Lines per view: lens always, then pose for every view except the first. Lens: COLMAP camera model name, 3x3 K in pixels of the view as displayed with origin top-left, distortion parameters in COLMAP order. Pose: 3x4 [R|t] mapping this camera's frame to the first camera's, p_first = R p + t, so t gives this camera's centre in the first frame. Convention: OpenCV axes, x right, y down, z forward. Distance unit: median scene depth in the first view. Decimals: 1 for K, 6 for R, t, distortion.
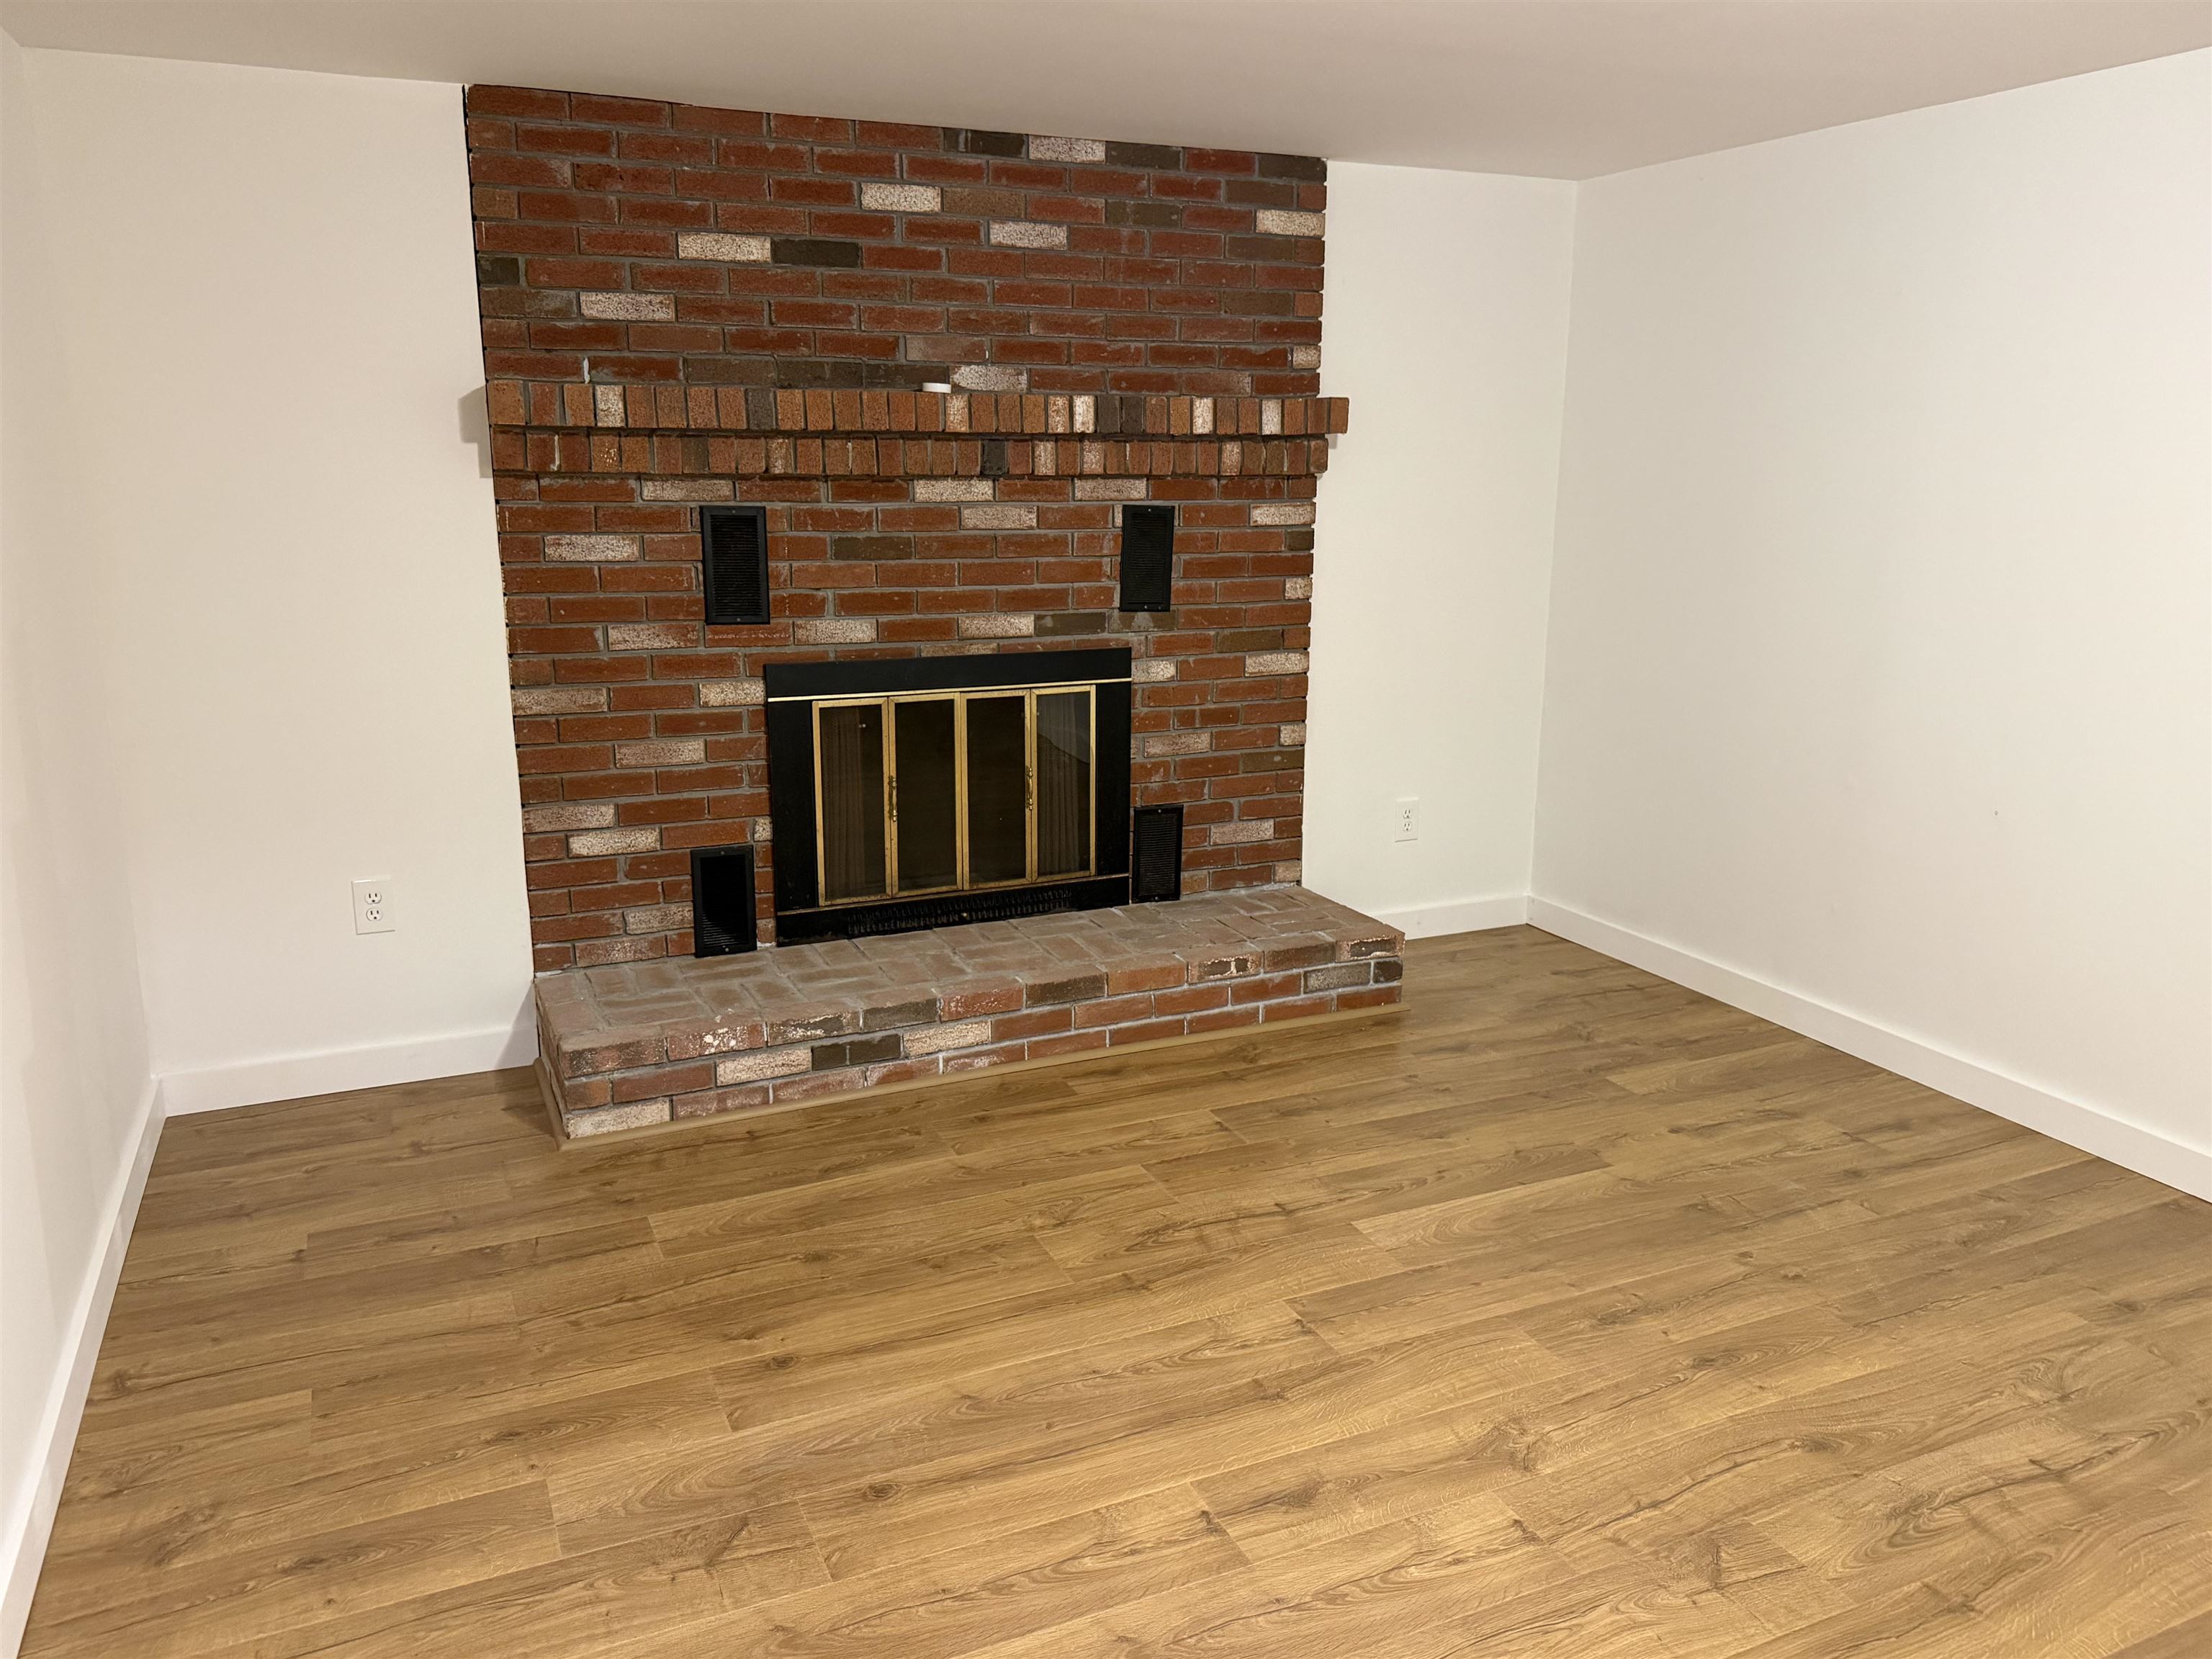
lens RADIAL K [[1616.7, 0, 1103.5], [0, 1616.7, 829.8], [0, 0, 1]] dist [0.008937, 0.002106]
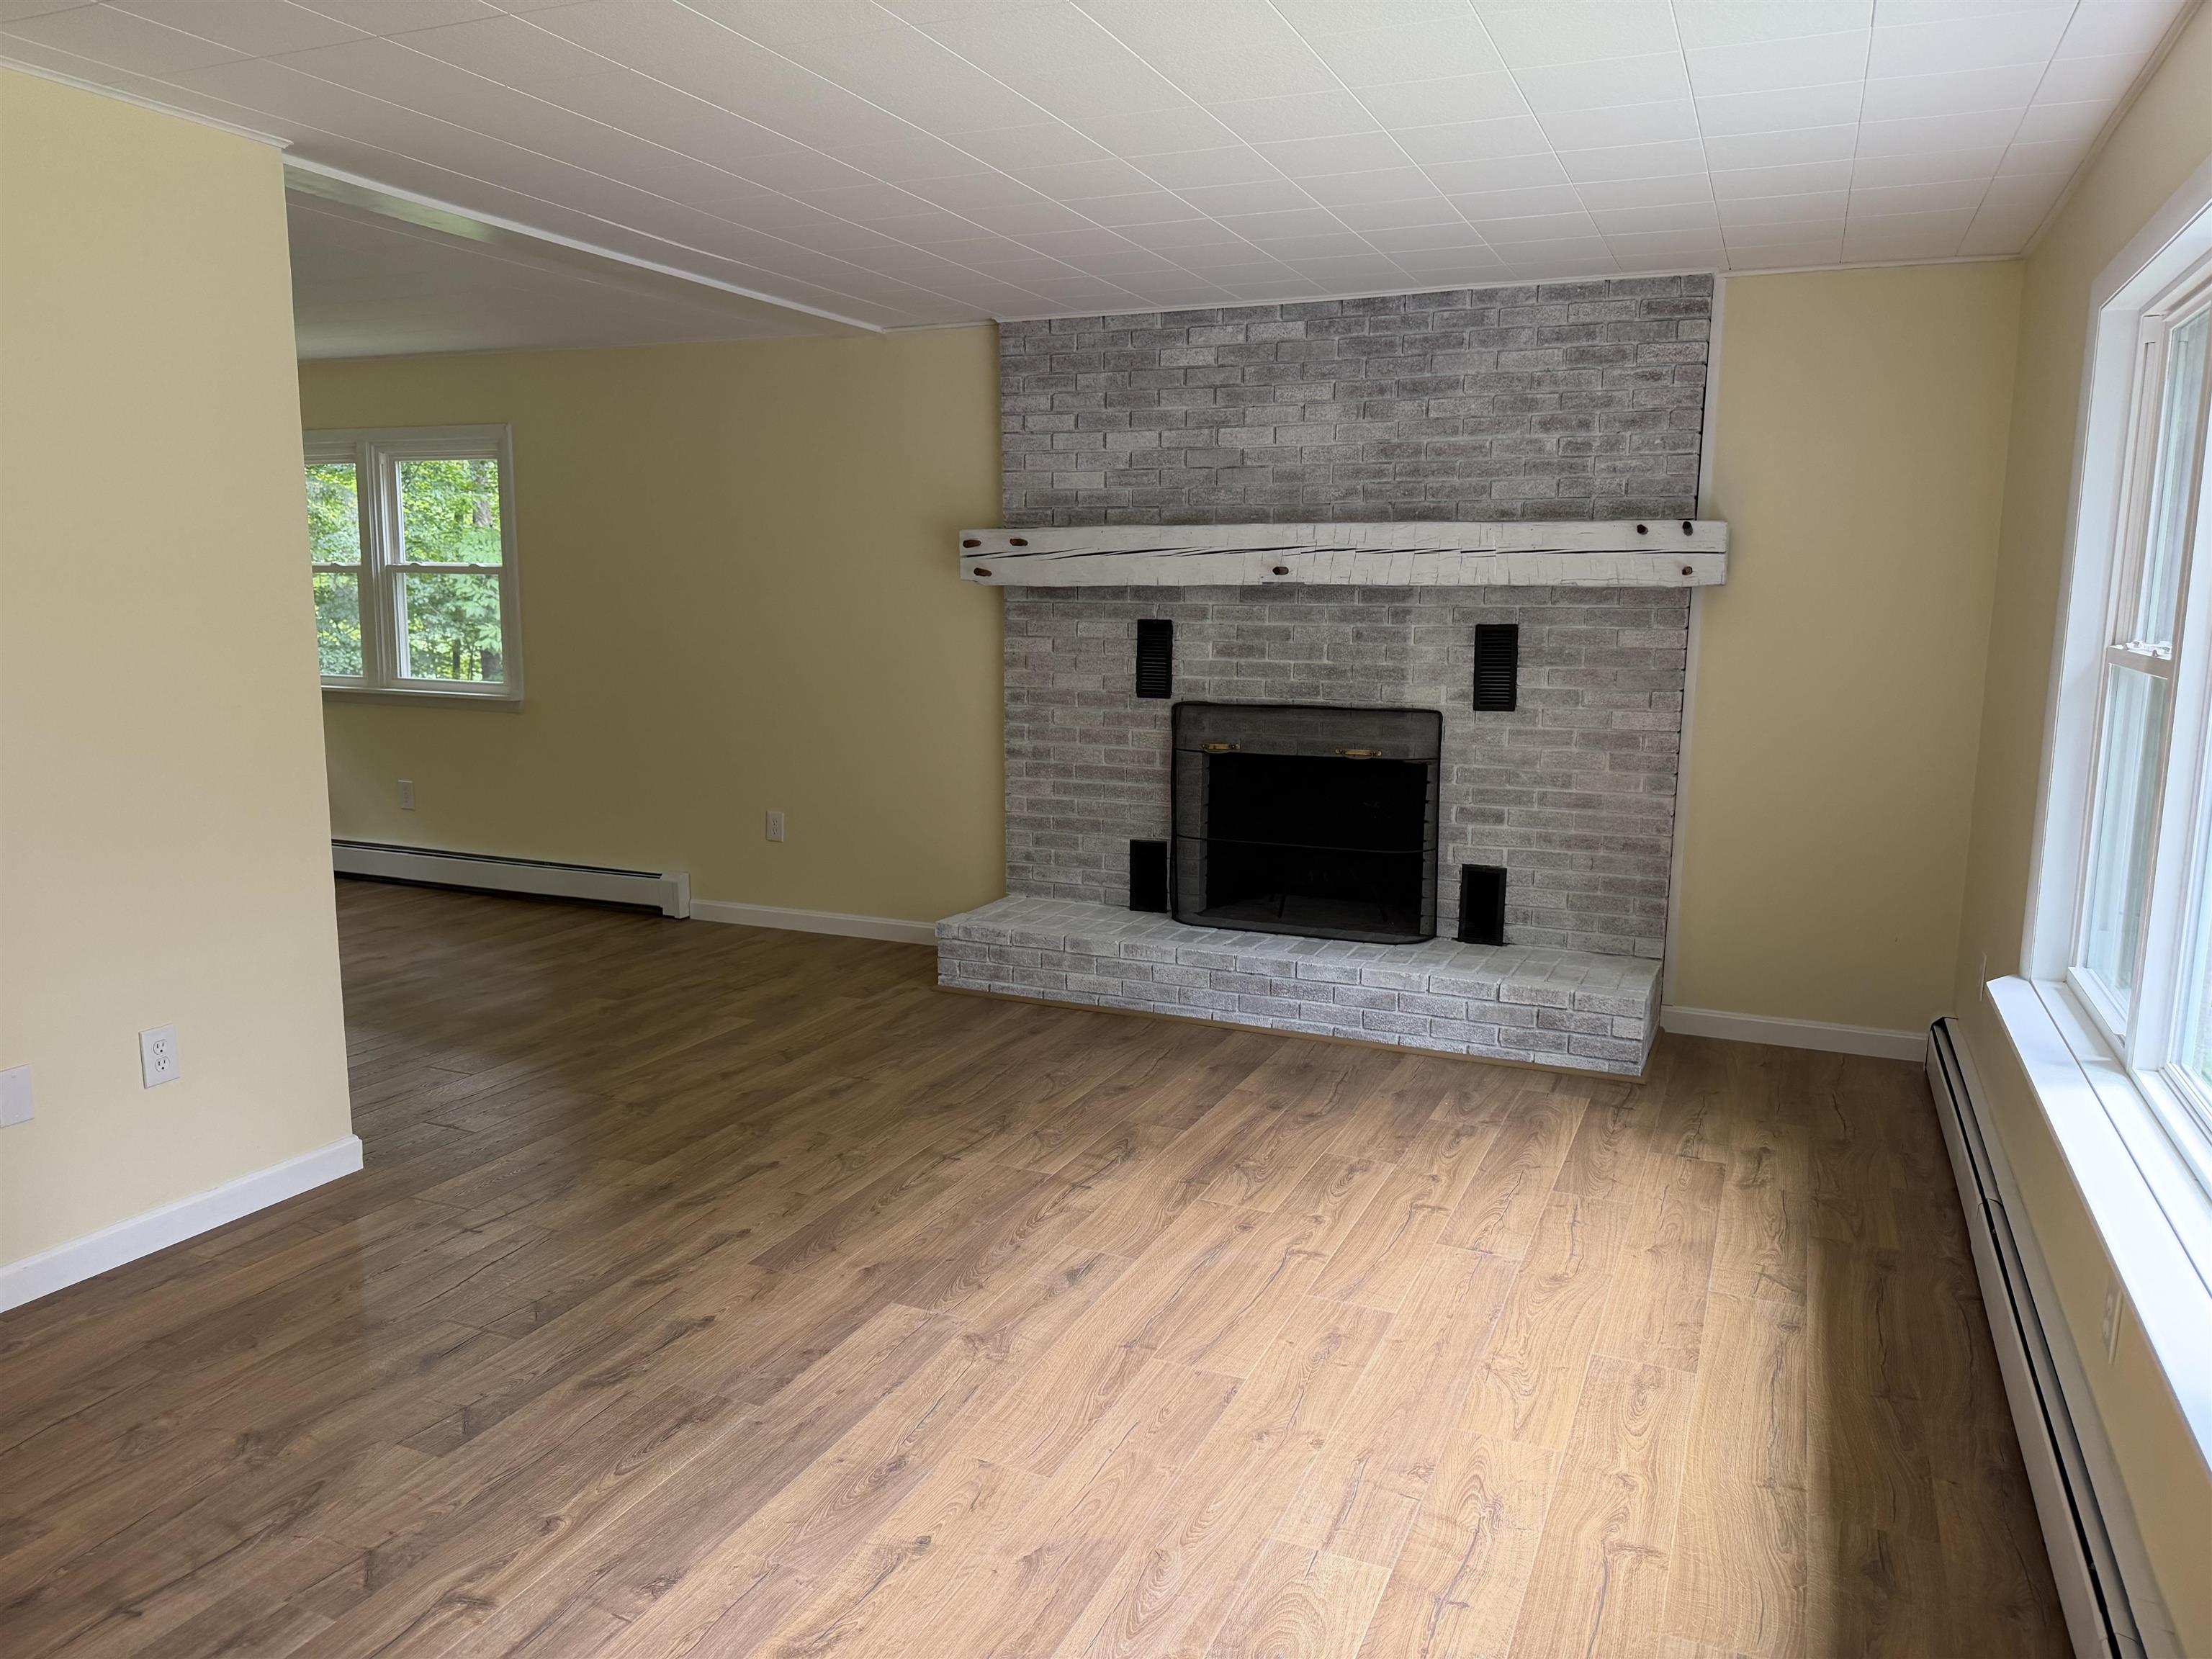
lens RADIAL K [[1555.4, 0, 1104.4], [0, 1555.4, 830.7], [0, 0, 1]] dist [-0.001052, -0.000172]
pose [[-0.746515, 0.100766, -0.657694, 0.943805], [-0.157750, 0.933479, 0.322074, -0.419241], [0.646397, 0.344185, -0.680961, 1.730469]]
